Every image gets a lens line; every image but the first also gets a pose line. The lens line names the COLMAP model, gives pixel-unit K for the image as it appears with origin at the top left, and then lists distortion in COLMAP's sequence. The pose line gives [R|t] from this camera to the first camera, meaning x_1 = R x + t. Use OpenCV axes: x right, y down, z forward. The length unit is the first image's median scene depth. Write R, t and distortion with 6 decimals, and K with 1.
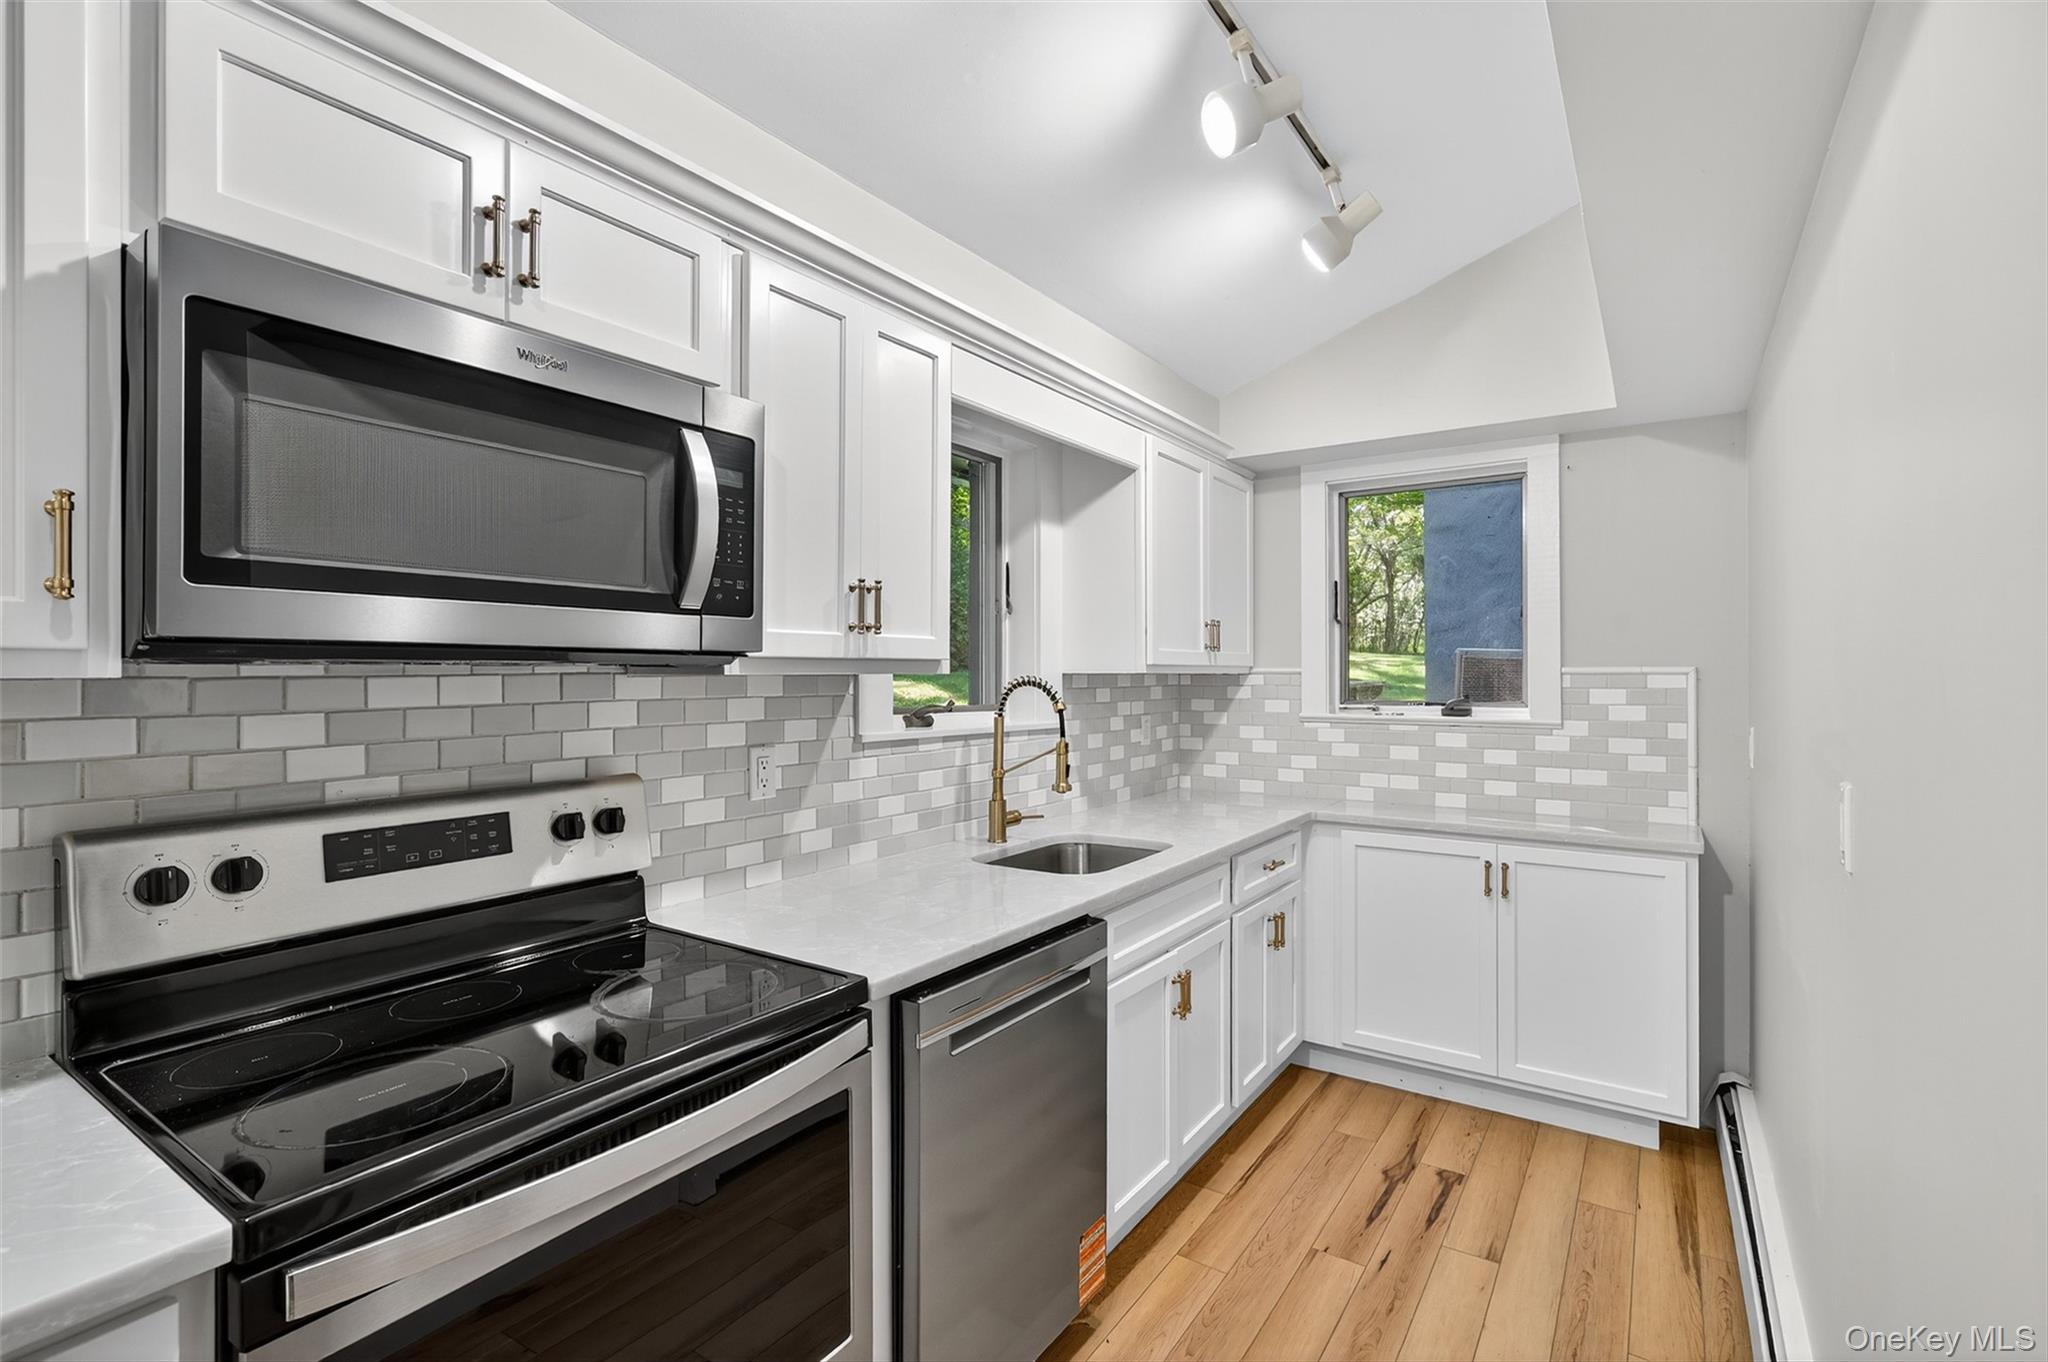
lens RADIAL K [[932.4, 0, 1028.4], [0, 932.4, 673.1], [0, 0, 1]] dist [-0.071623, 0.053765]
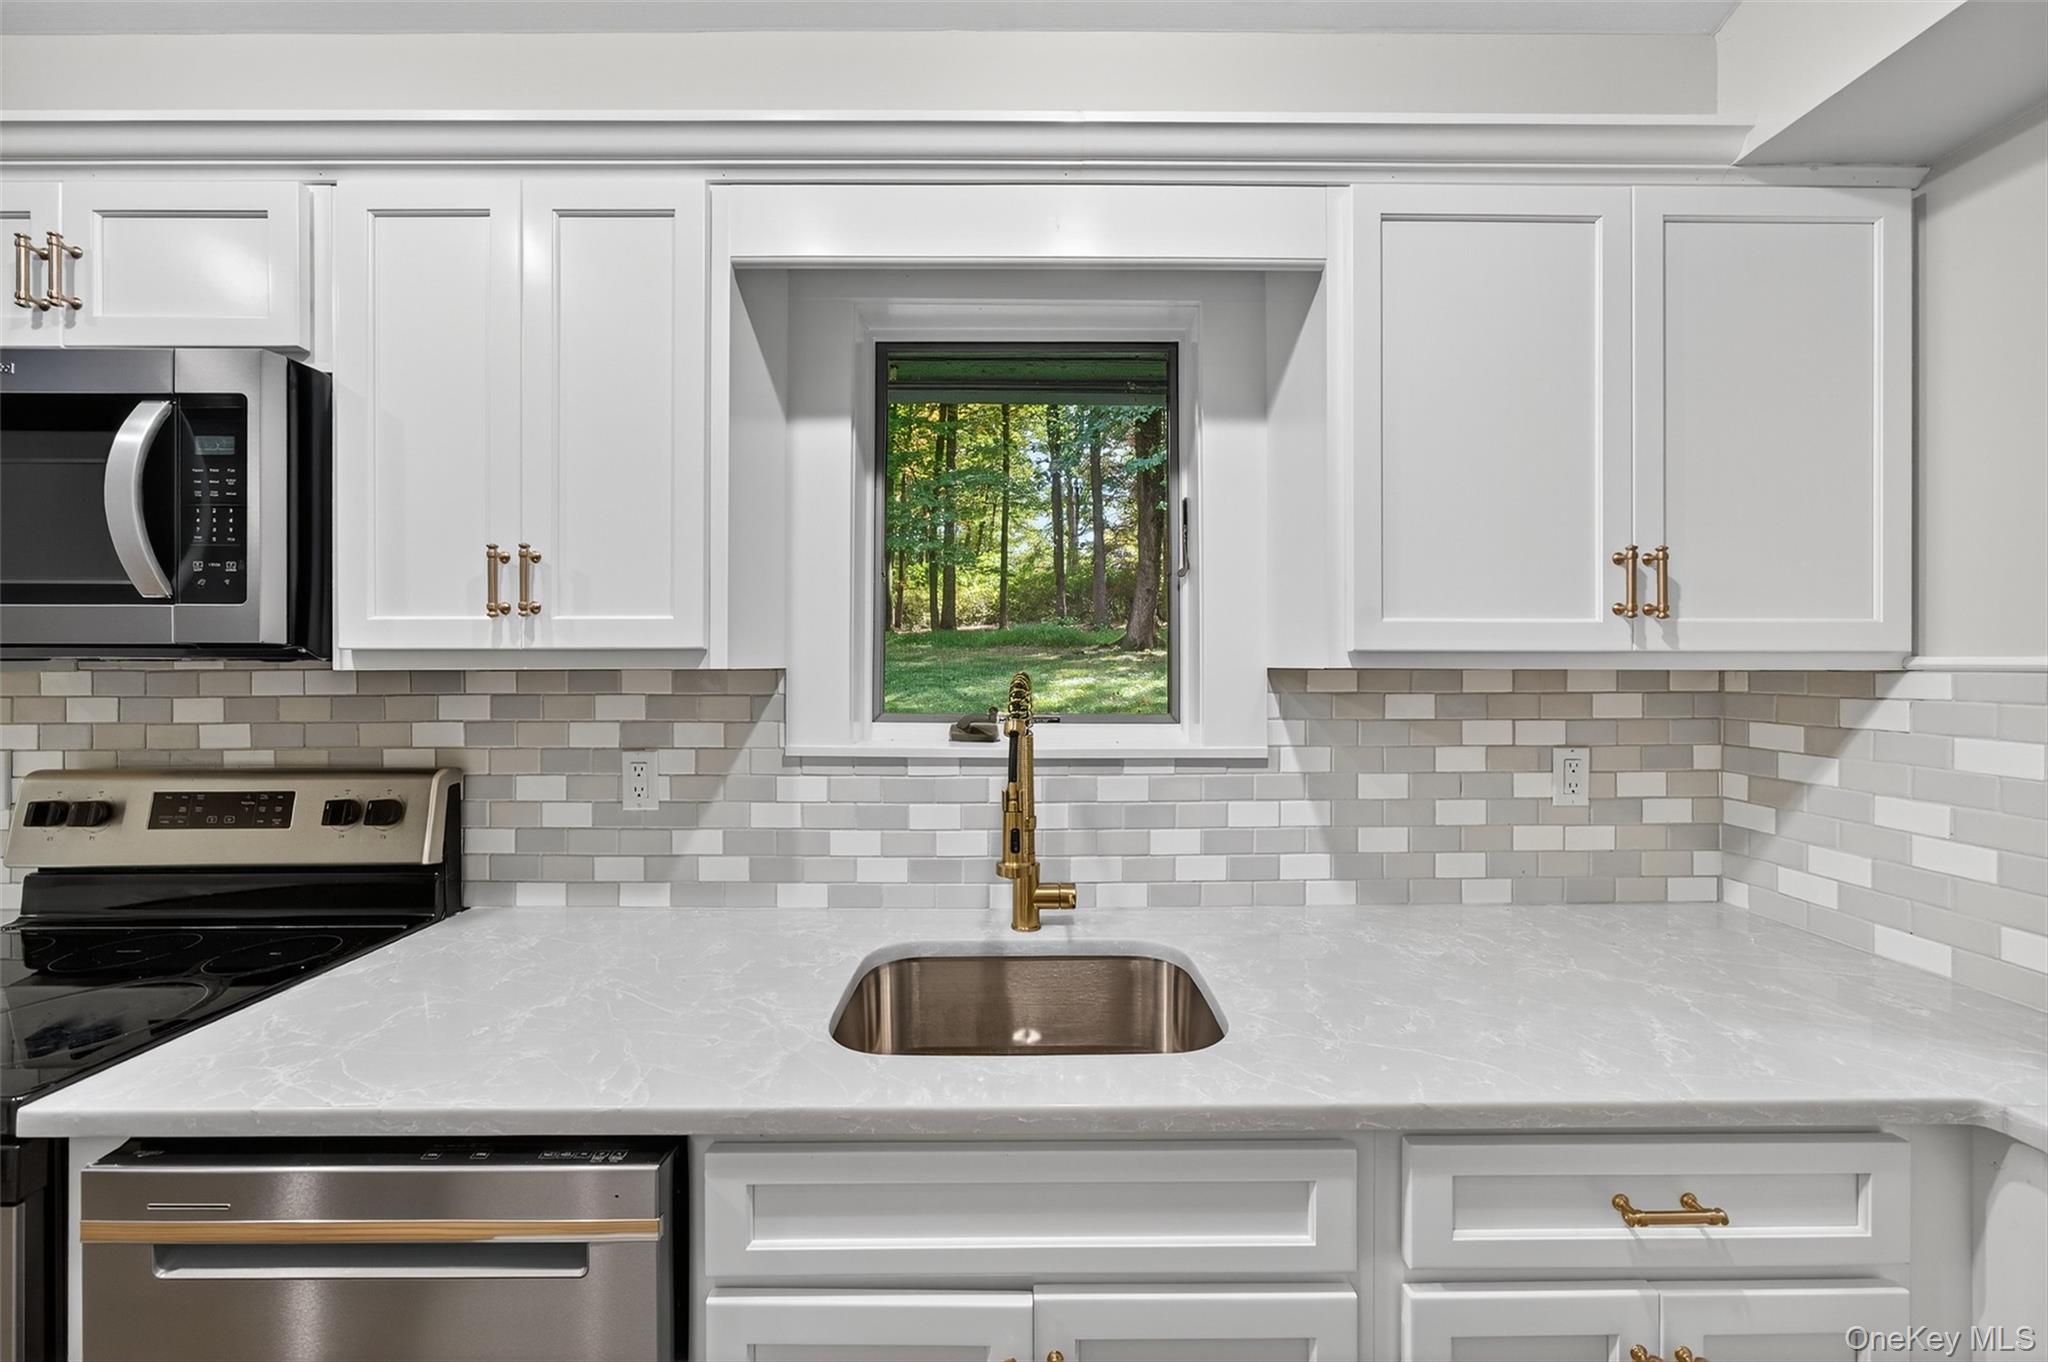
lens RADIAL K [[741.1, 0, 1013.5], [0, 741.1, 670.0], [0, 0, 1]] dist [-0.021525, 0.005973]
pose [[0.571990, 0.006929, -0.820231, 0.484257], [-0.000175, 0.999965, 0.008325, -0.003356], [0.820260, -0.004618, 0.571972, 0.878544]]
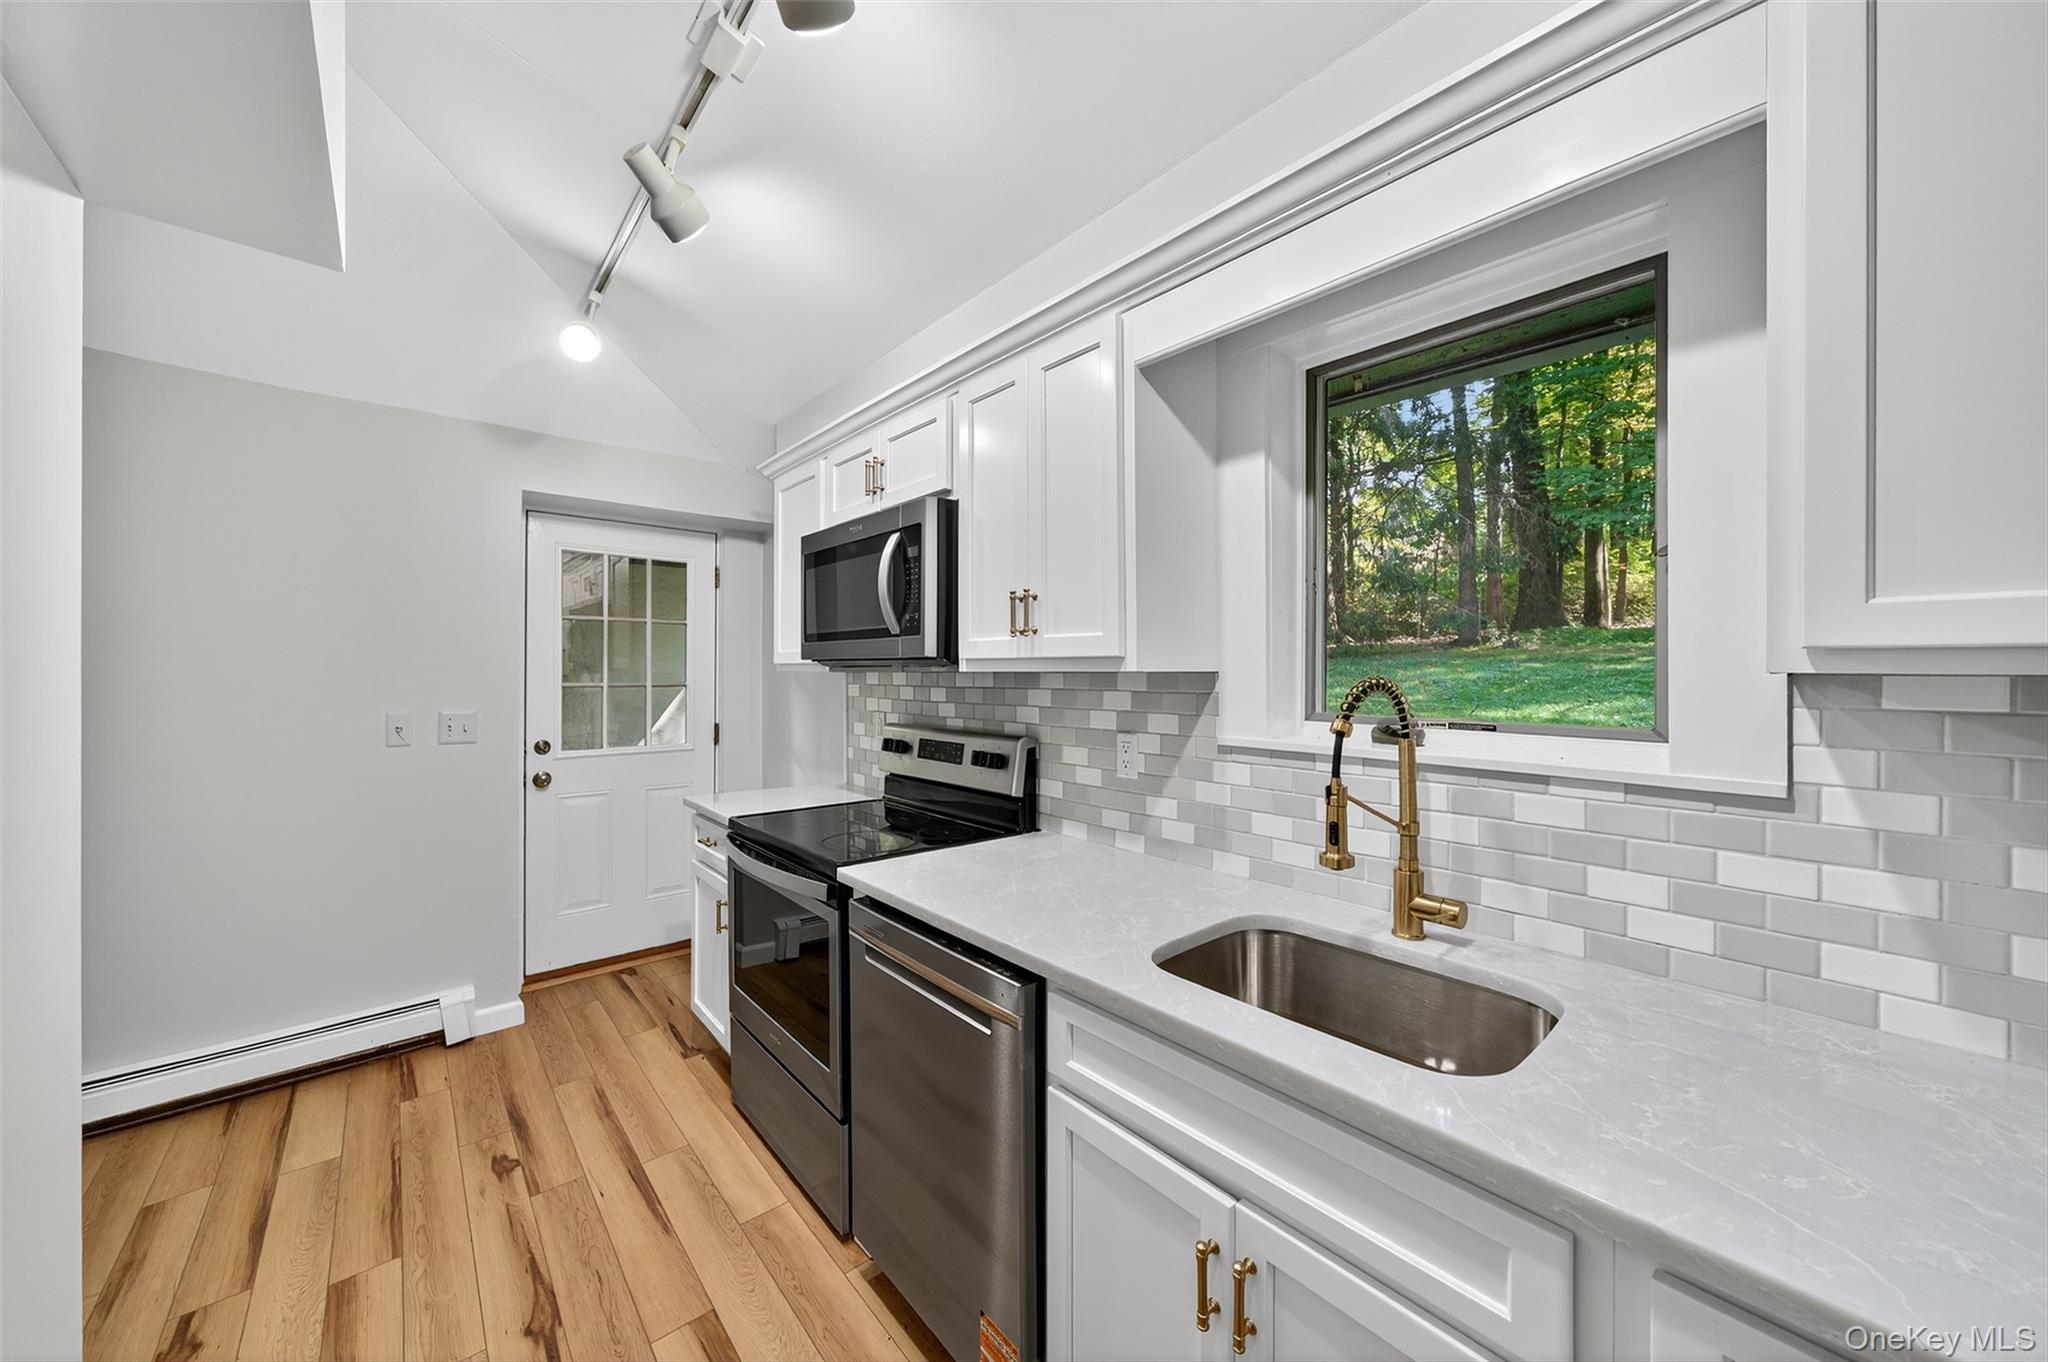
lens RADIAL K [[736.2, 0, 1022.2], [0, 736.2, 680.3], [0, 0, 1]] dist [-0.046253, 0.020709]
pose [[-0.257628, 0.011997, -0.966170, 0.641446], [0.000190, 0.999924, 0.012365, 0.000655], [0.966244, 0.003002, -0.257611, 1.096576]]
